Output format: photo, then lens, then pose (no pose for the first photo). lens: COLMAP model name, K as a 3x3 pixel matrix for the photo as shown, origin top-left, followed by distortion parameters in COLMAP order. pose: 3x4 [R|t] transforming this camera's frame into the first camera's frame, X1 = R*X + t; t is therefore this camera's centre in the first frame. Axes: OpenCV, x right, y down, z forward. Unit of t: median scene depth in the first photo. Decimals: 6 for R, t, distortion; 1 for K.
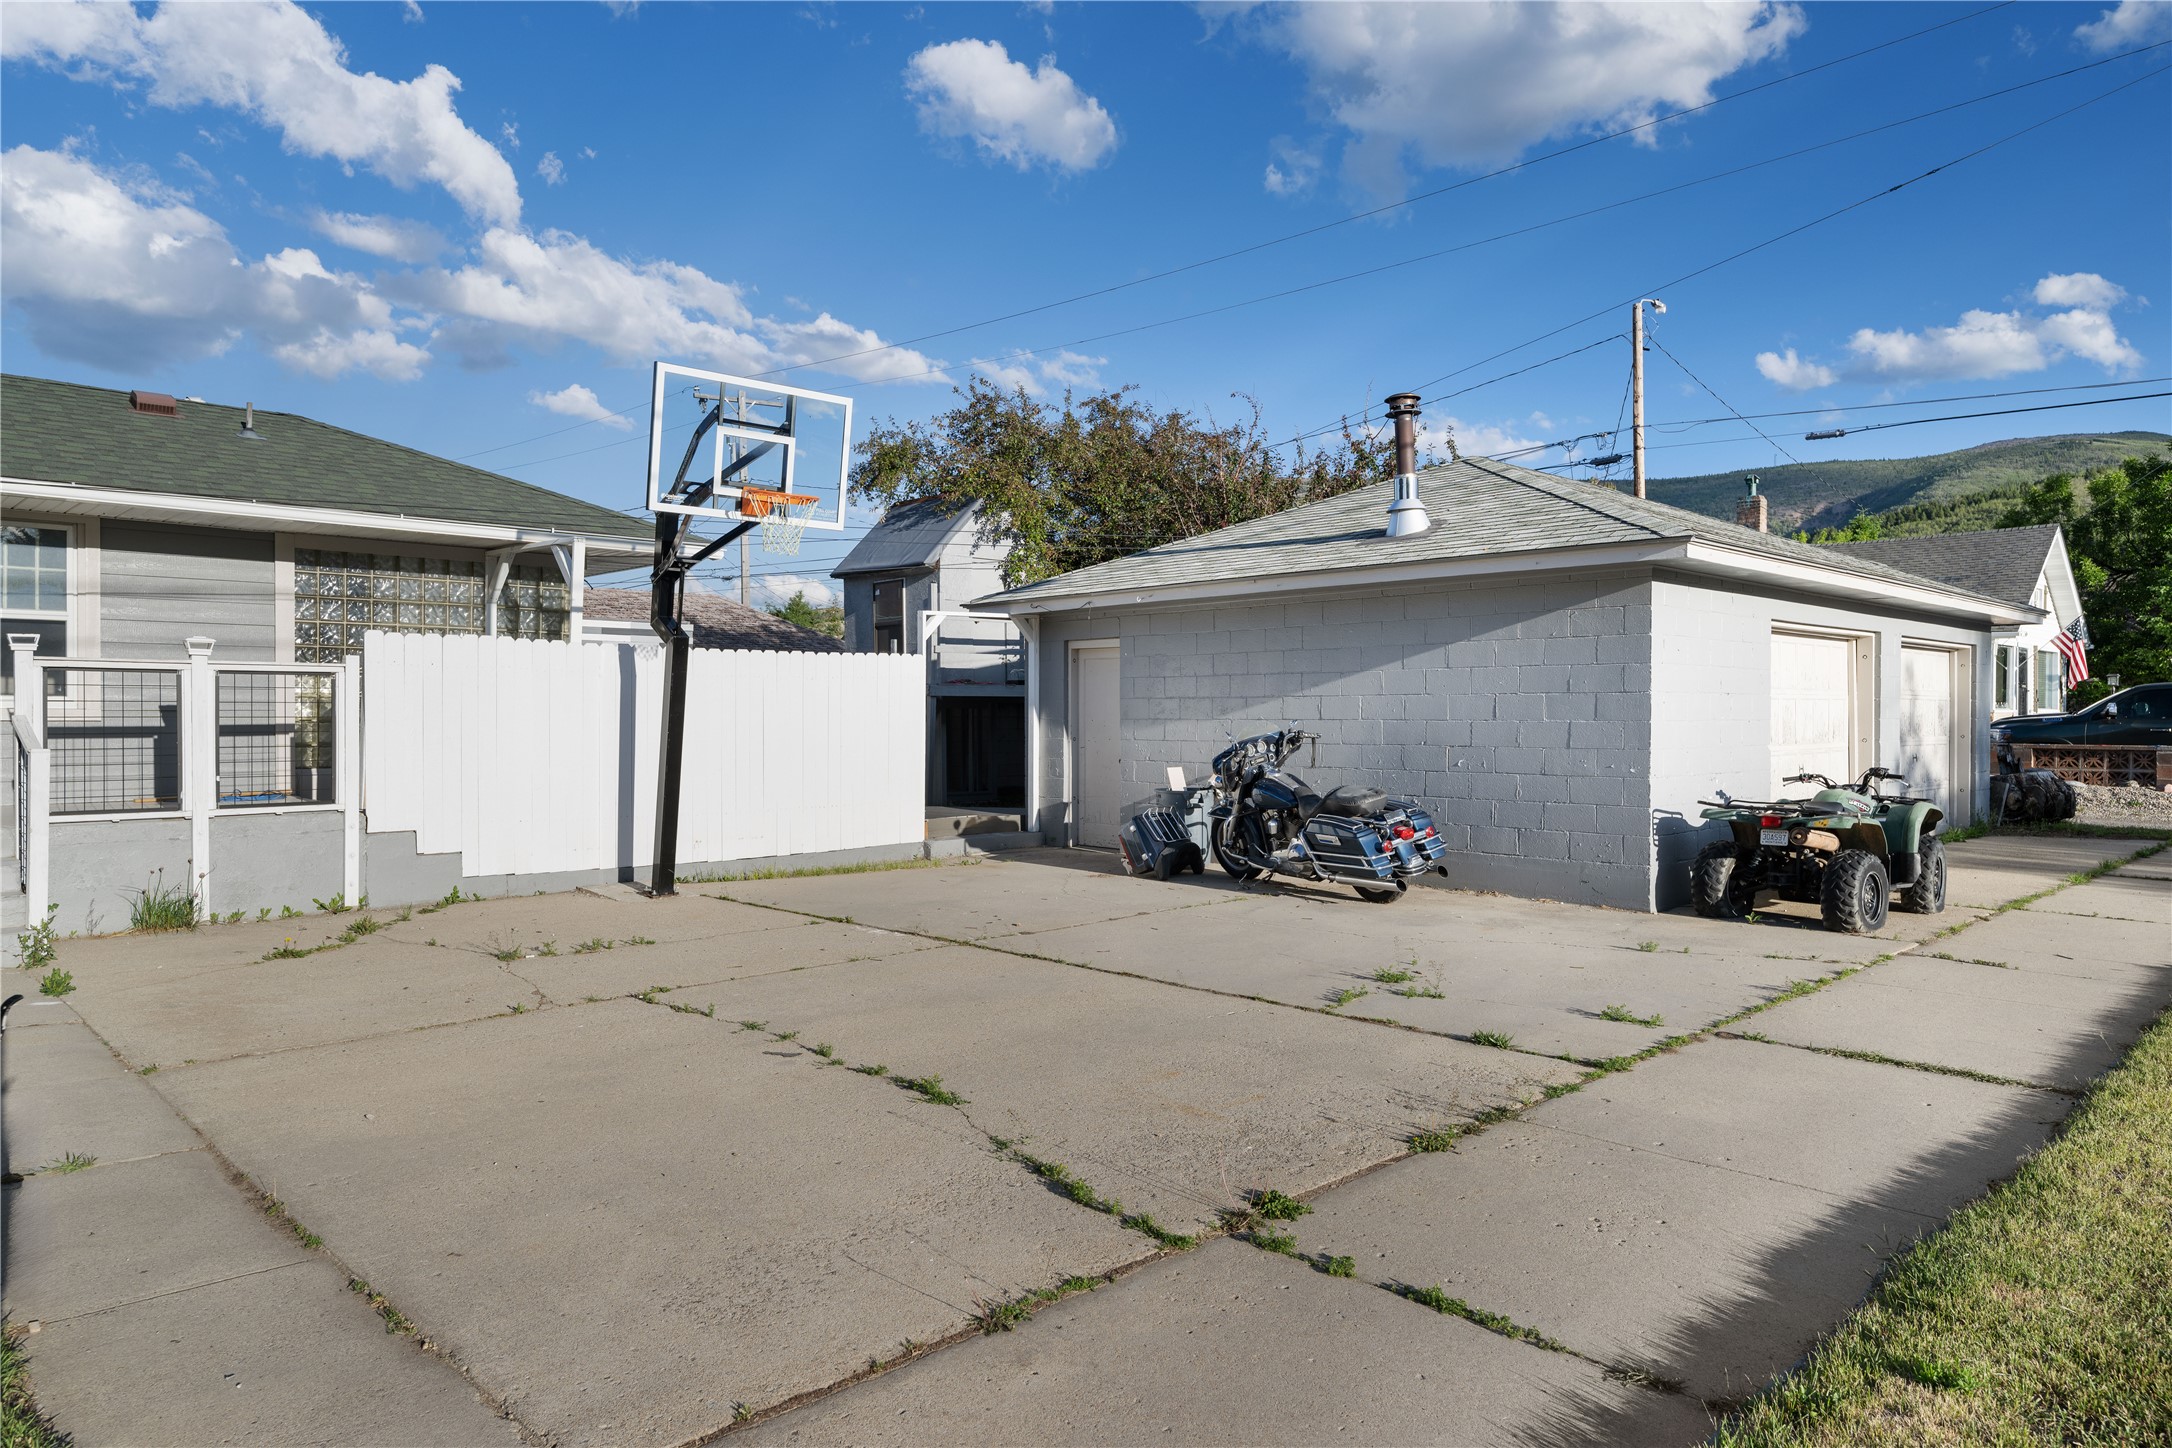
lens RADIAL K [[1354.8, 0, 1086.0], [0, 1354.8, 724.0], [0, 0, 1]] dist [0.001692, 0.000705]
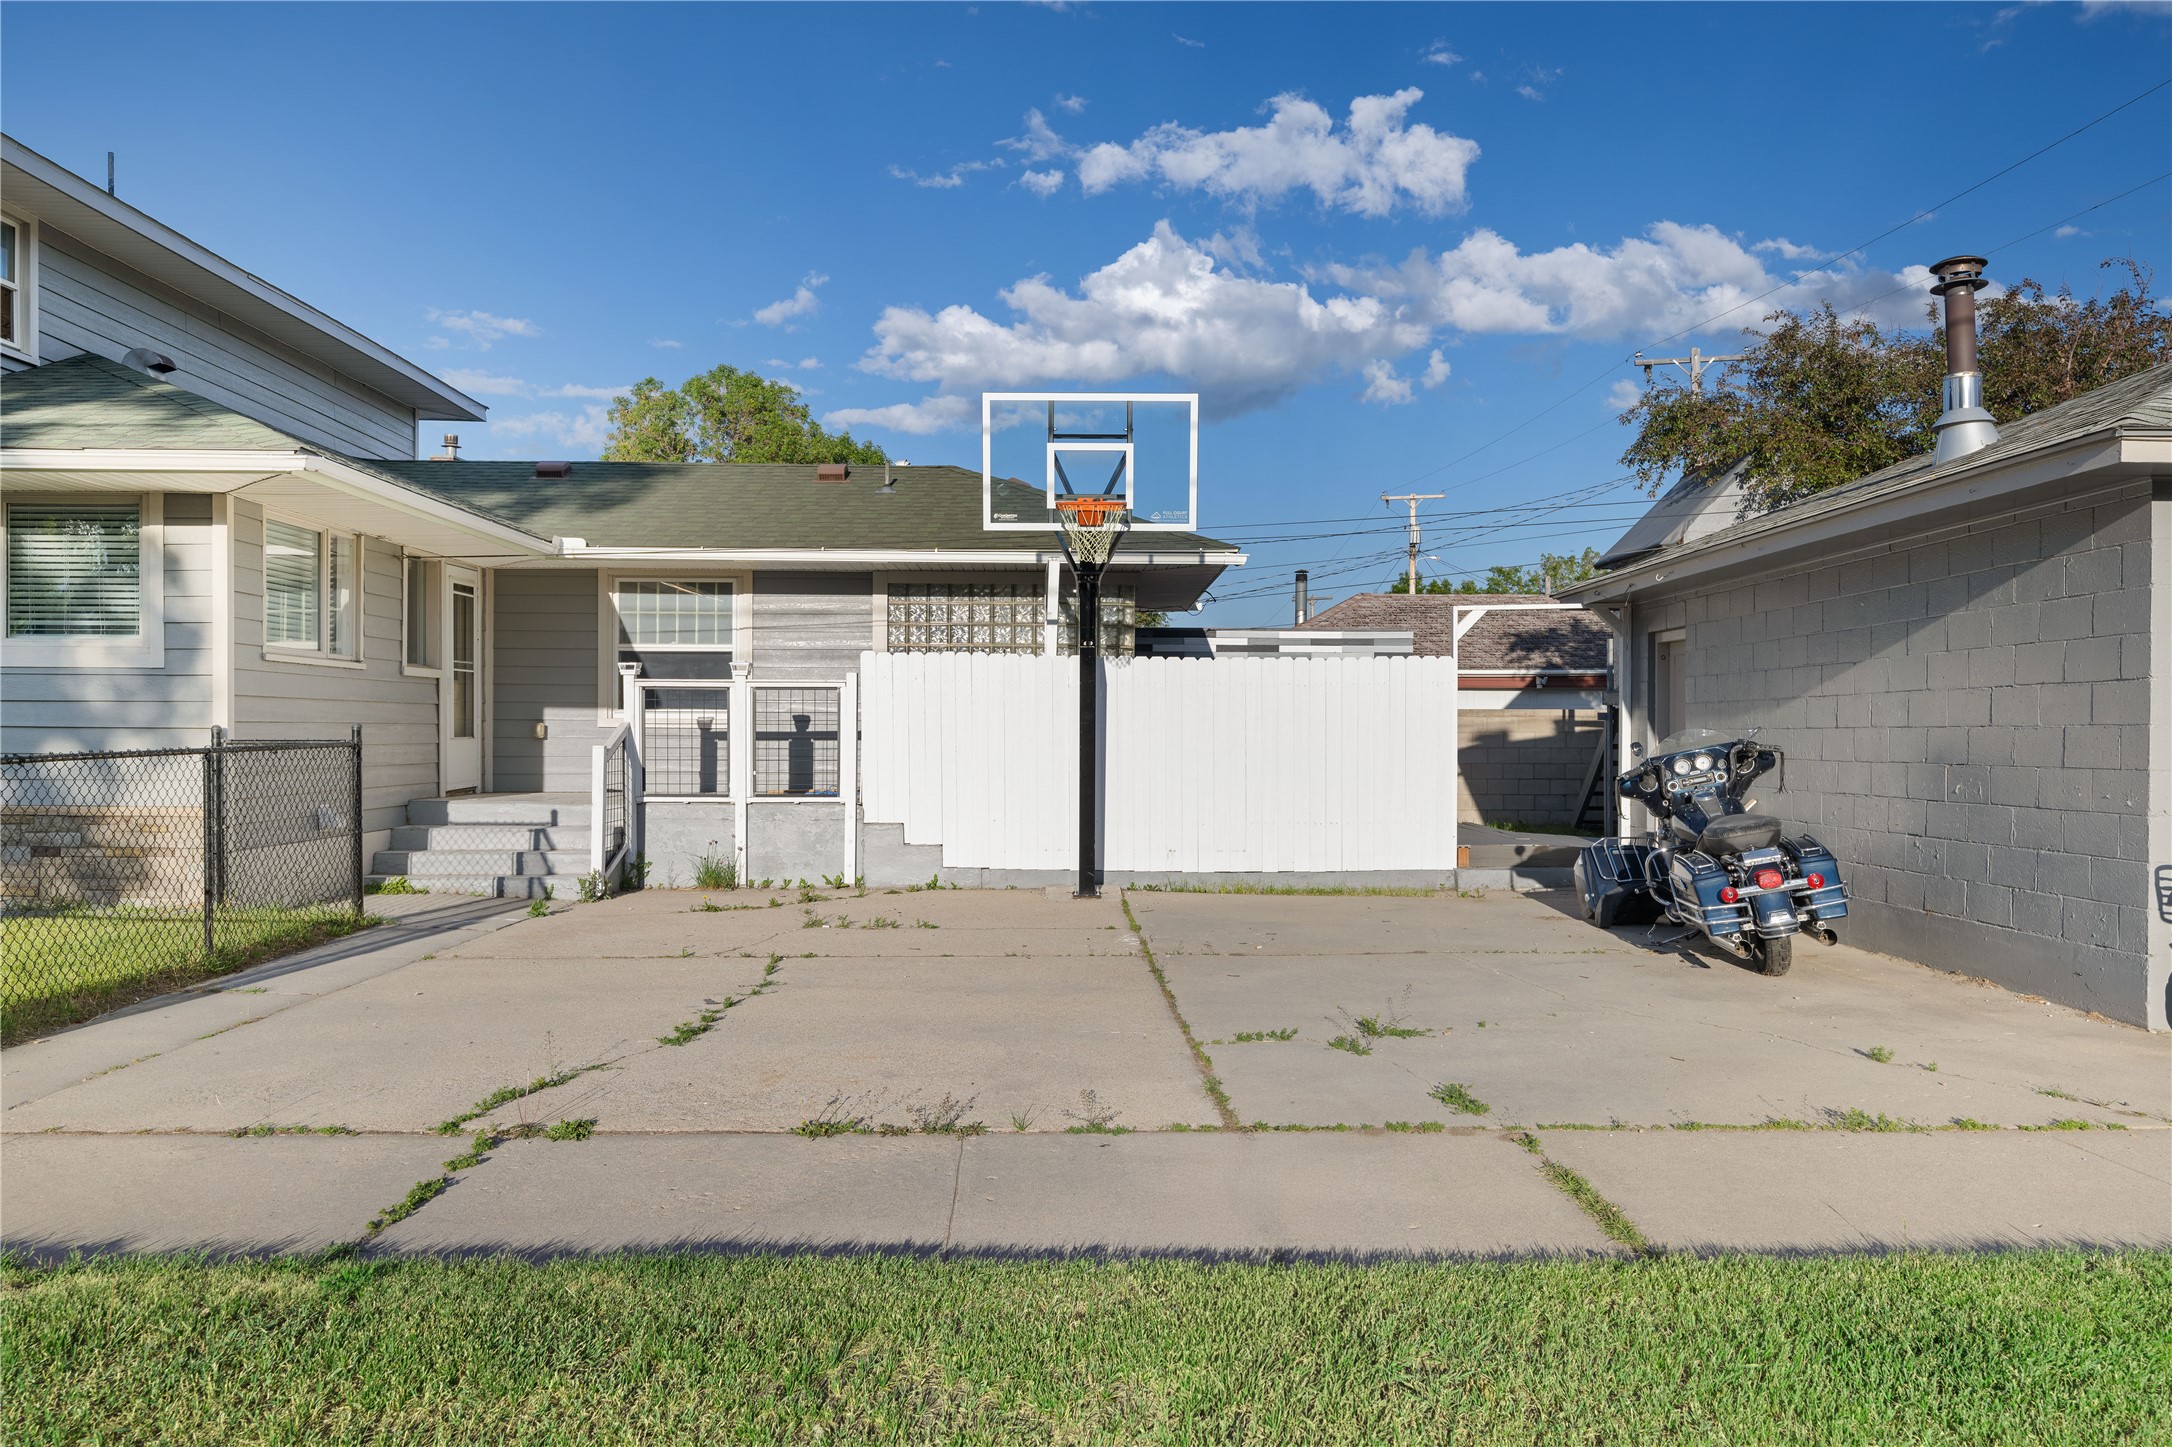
lens RADIAL K [[1573.9, 0, 1086.0], [0, 1573.9, 723.5], [0, 0, 1]] dist [-0.002968, -0.000009]
pose [[0.734948, -0.002910, -0.678117, 0.530279], [-0.008157, 0.999880, -0.013132, 0.010474], [0.678074, 0.015183, 0.734837, 0.123602]]
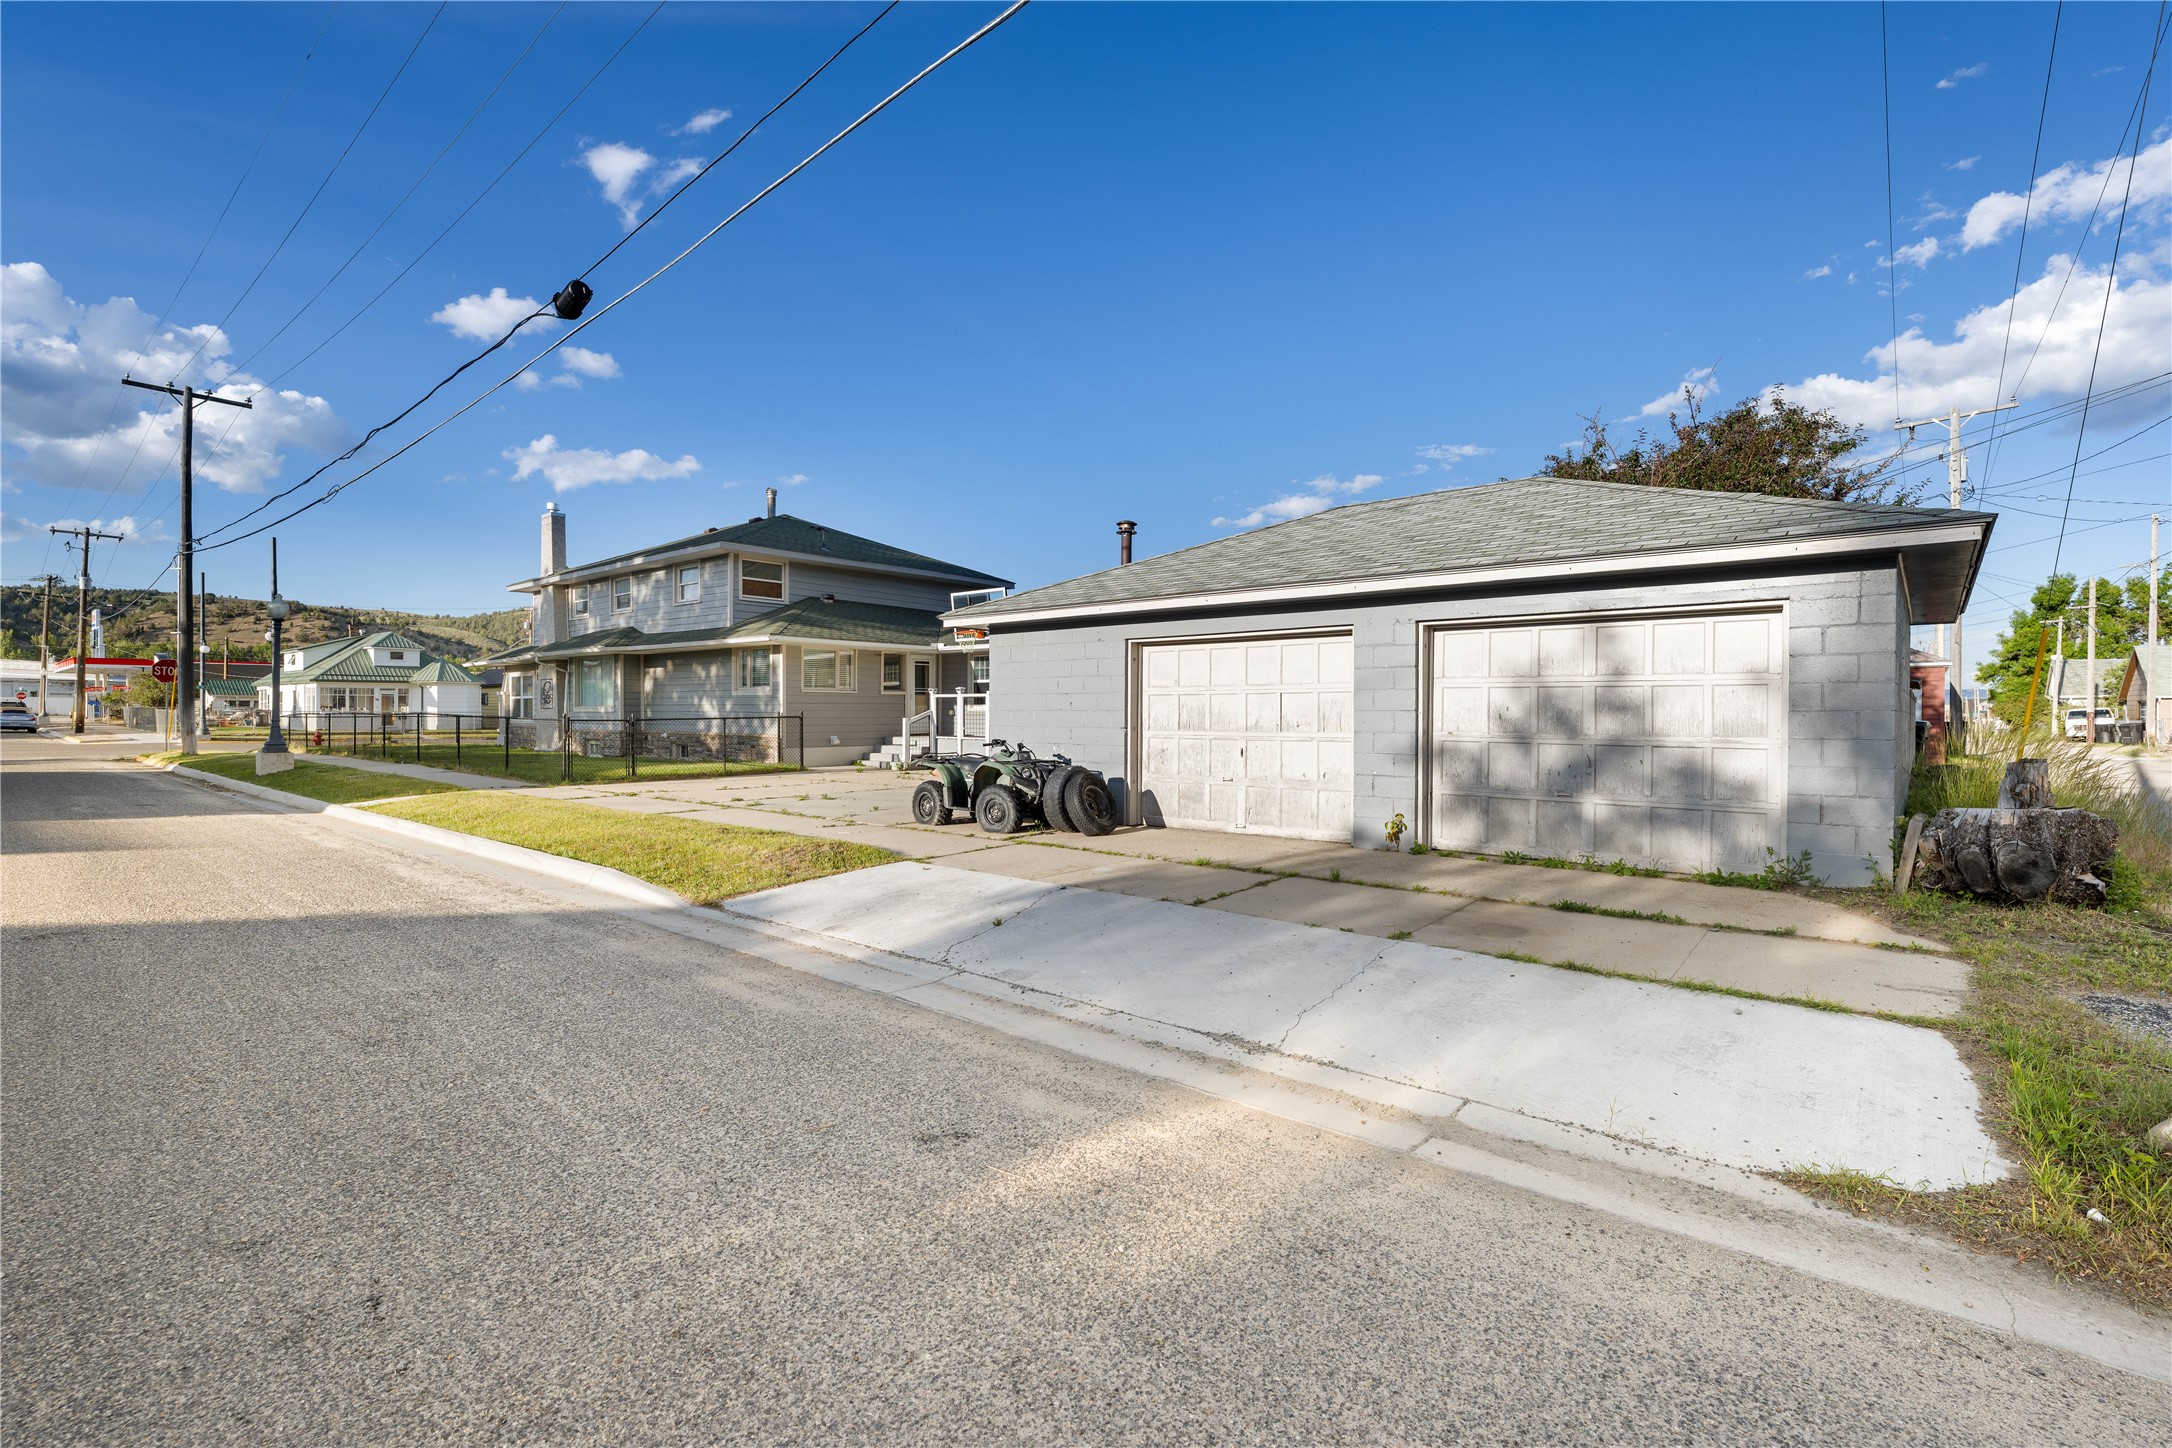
lens RADIAL K [[1032.0, 0, 1086.0], [0, 1032.0, 724.0], [0, 0, 1]] dist [-0.000256, -0.000070]
pose [[0.121599, 0.005527, -0.992564, 1.889201], [-0.007981, 0.999958, 0.004590, 0.014188], [0.992547, 0.007363, 0.121638, 0.938781]]
